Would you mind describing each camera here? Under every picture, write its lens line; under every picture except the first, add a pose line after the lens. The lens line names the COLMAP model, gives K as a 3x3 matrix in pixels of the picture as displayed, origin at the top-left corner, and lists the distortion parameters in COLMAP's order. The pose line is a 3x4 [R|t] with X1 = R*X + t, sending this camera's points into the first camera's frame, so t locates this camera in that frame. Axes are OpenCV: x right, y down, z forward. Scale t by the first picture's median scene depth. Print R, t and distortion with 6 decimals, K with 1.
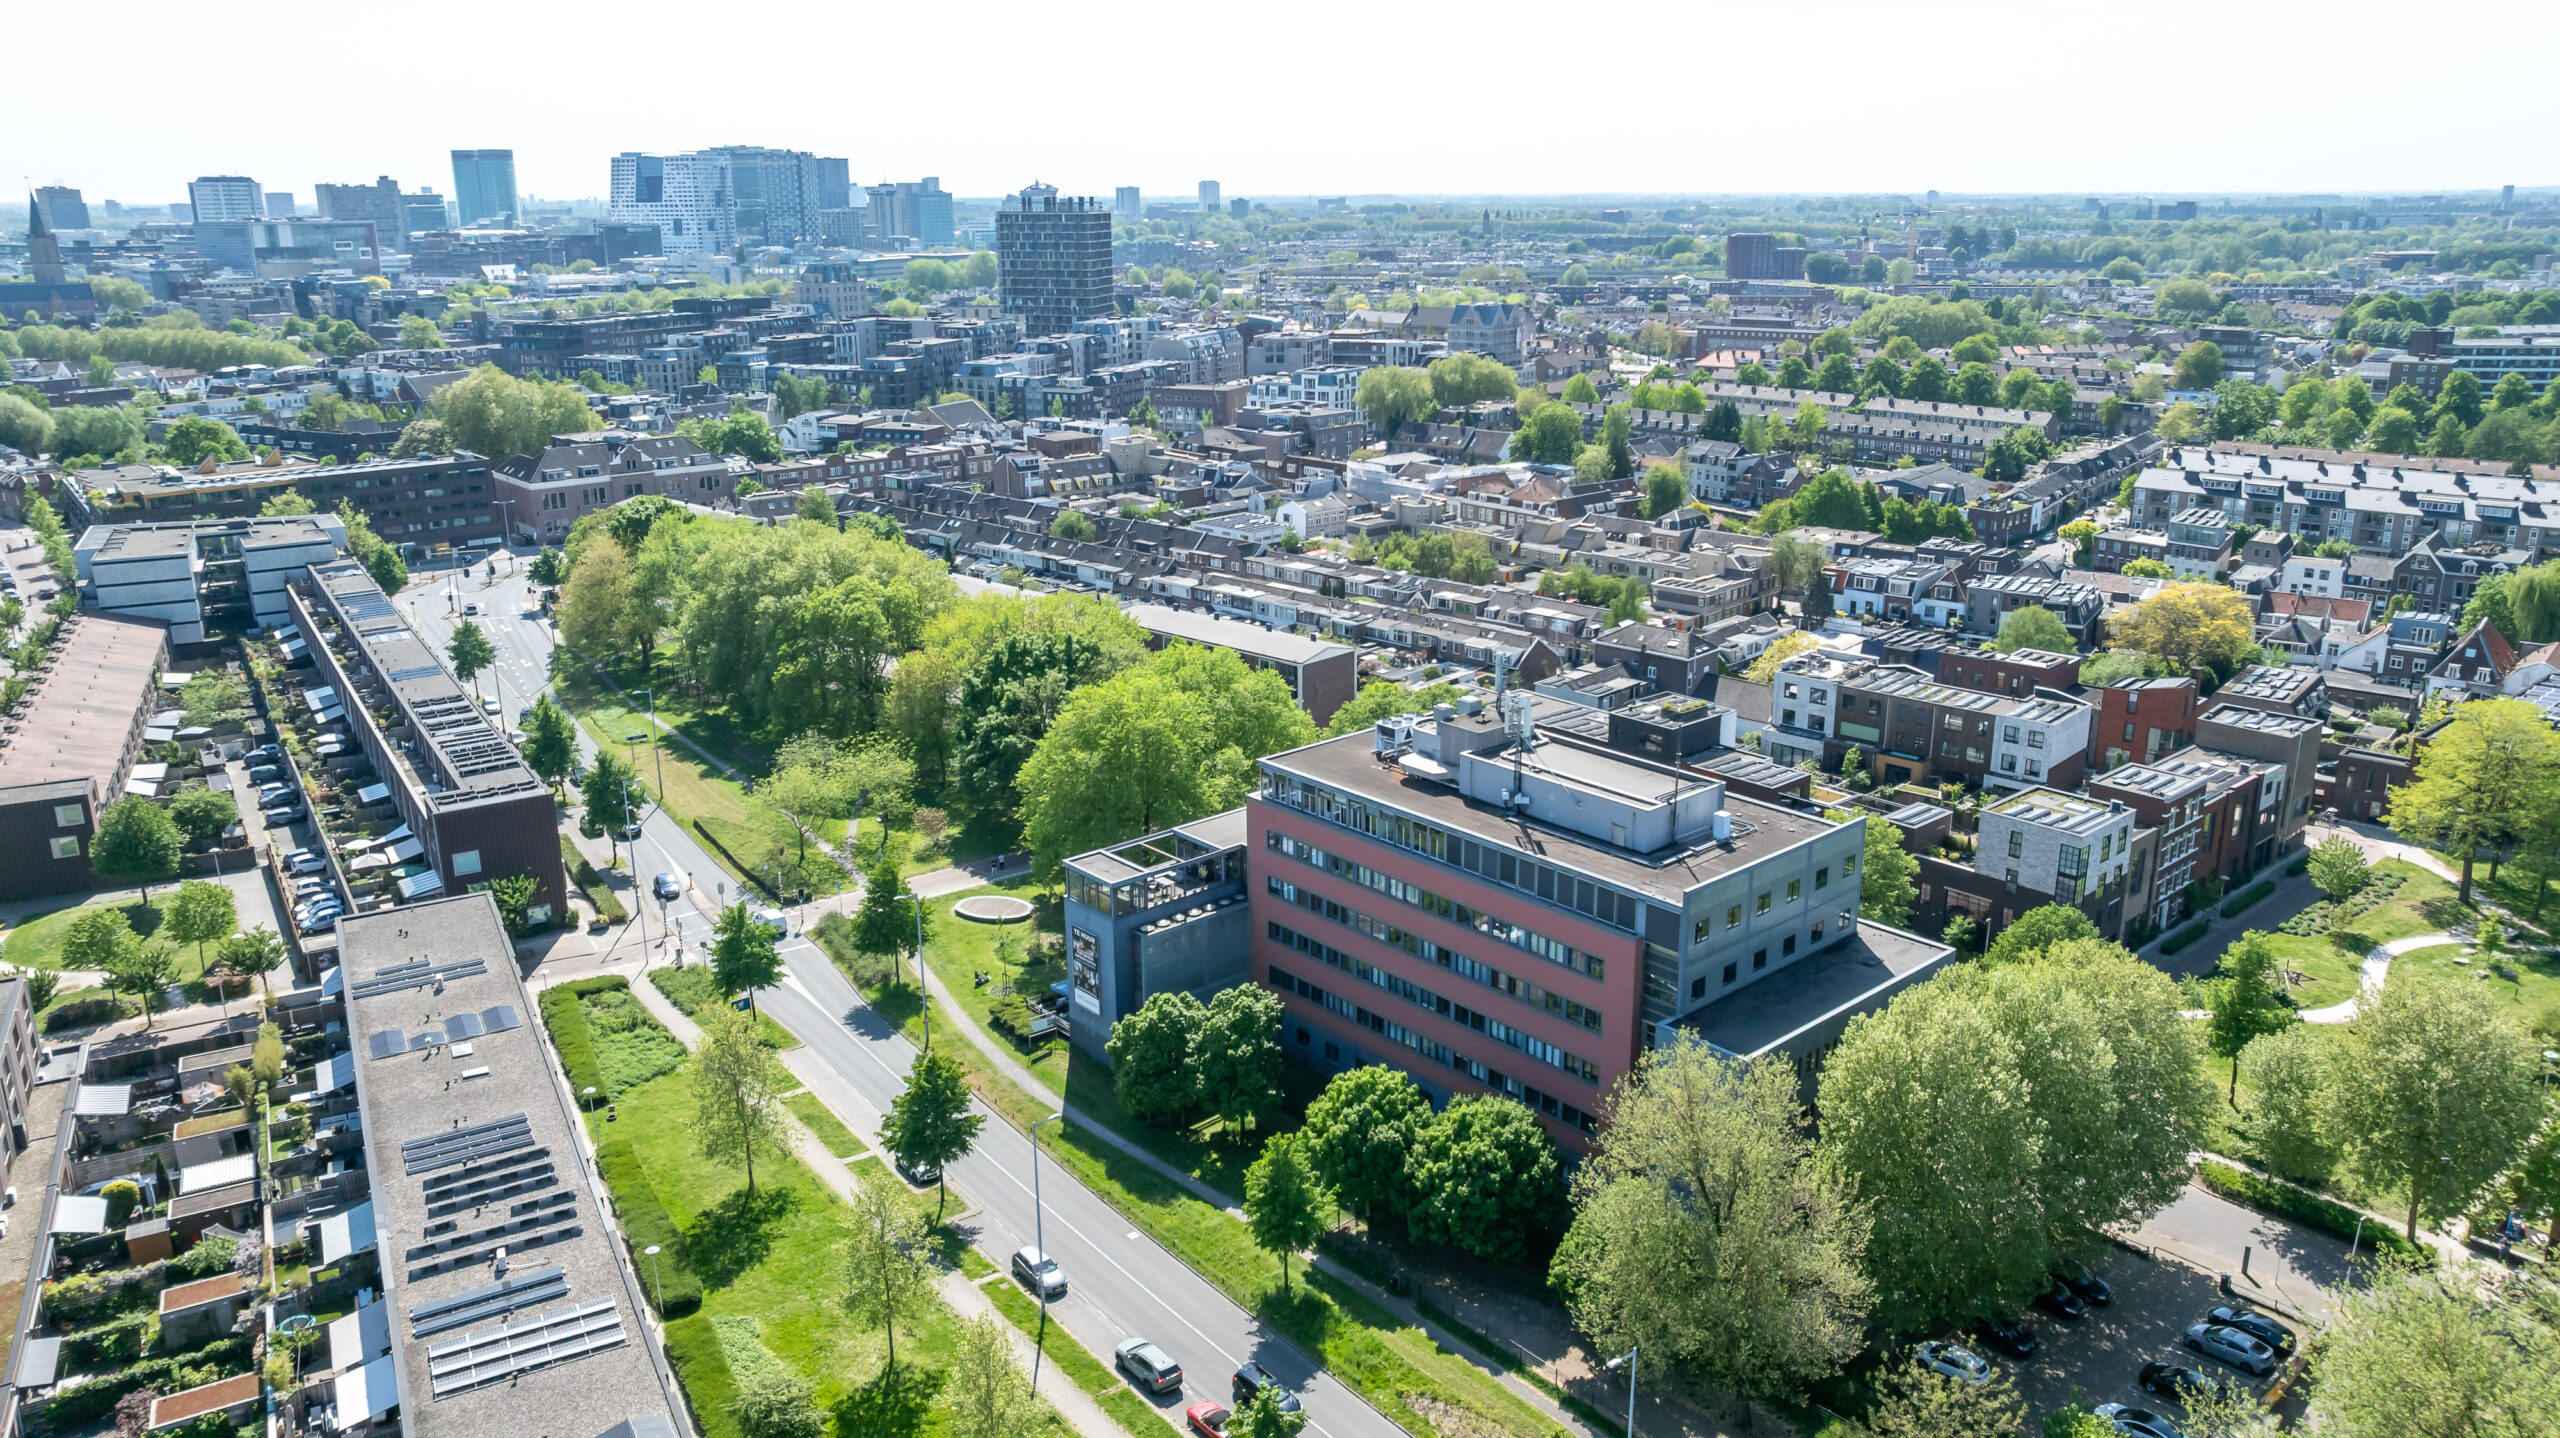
lens RADIAL K [[1849.4, 0, 1280.0], [0, 1849.4, 719.0], [0, 0, 1]] dist [0.001157, 0.001805]
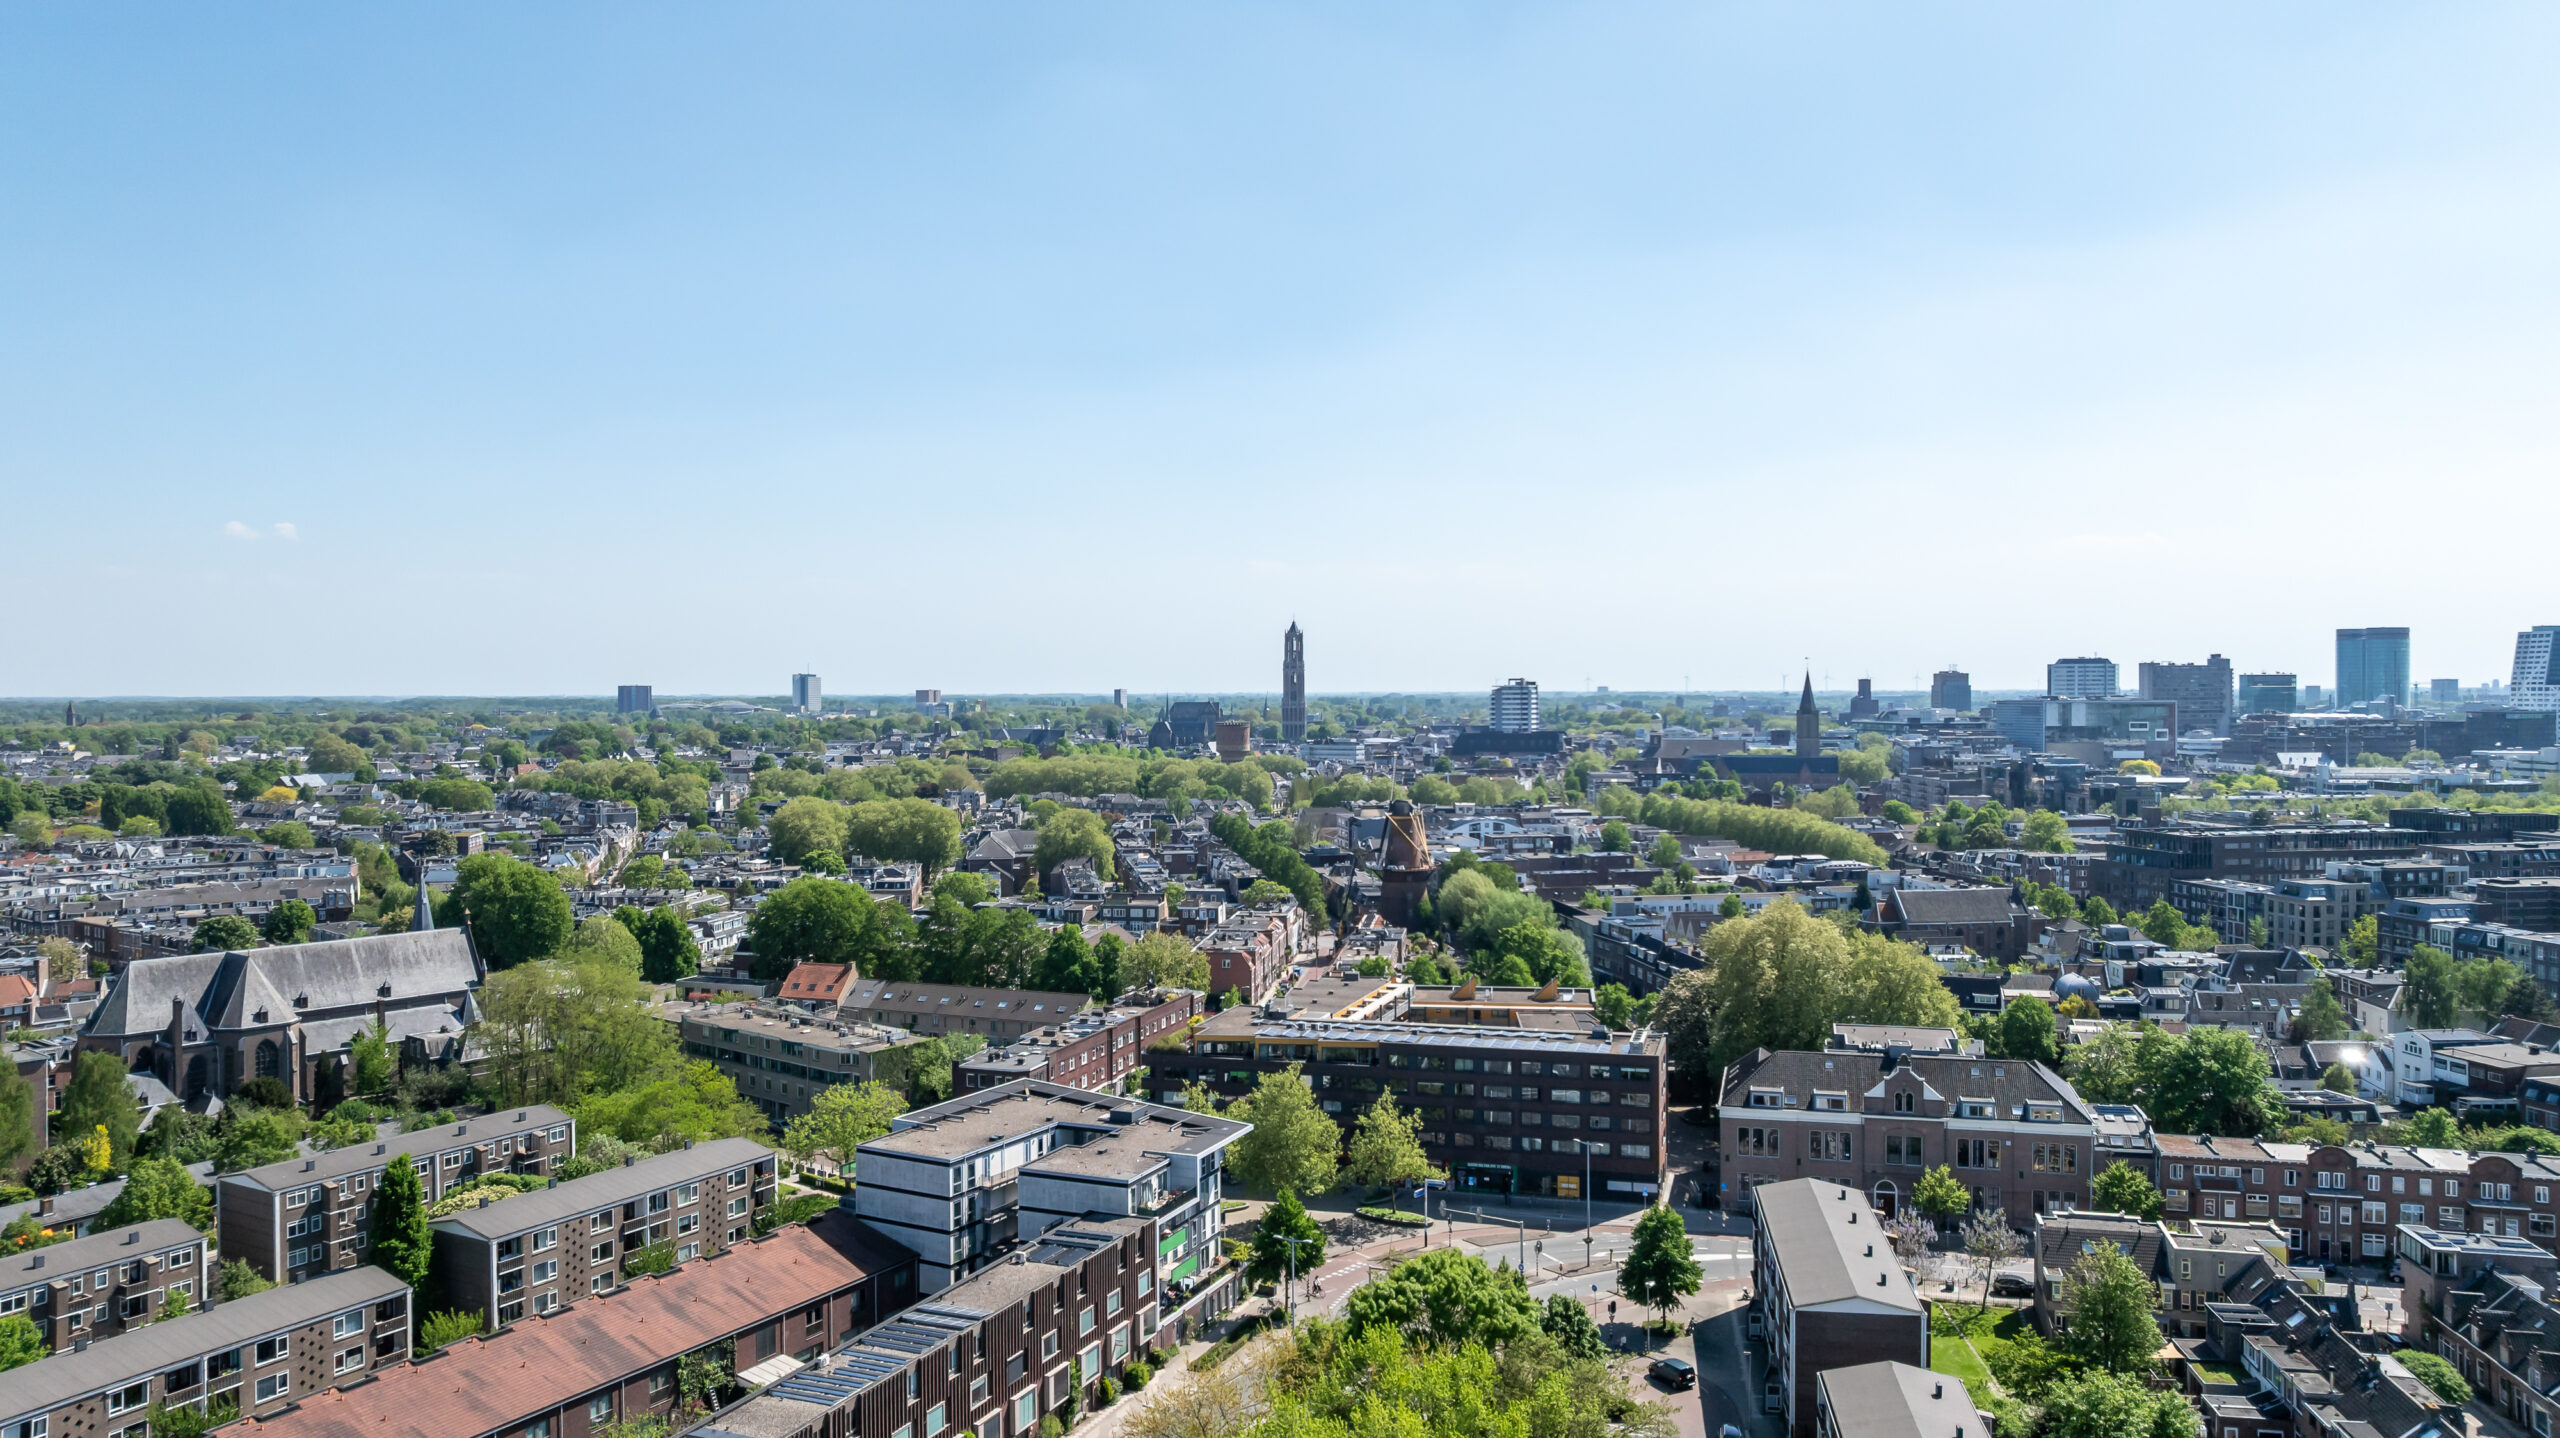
lens RADIAL K [[1849.4, 0, 1280.0], [0, 1849.4, 719.0], [0, 0, 1]] dist [0.001157, 0.001805]
pose [[0.574935, 0.020825, -0.817934, -0.001857], [-0.226787, 0.964563, -0.134853, -0.082517], [0.786141, 0.263028, 0.559284, 0.319434]]
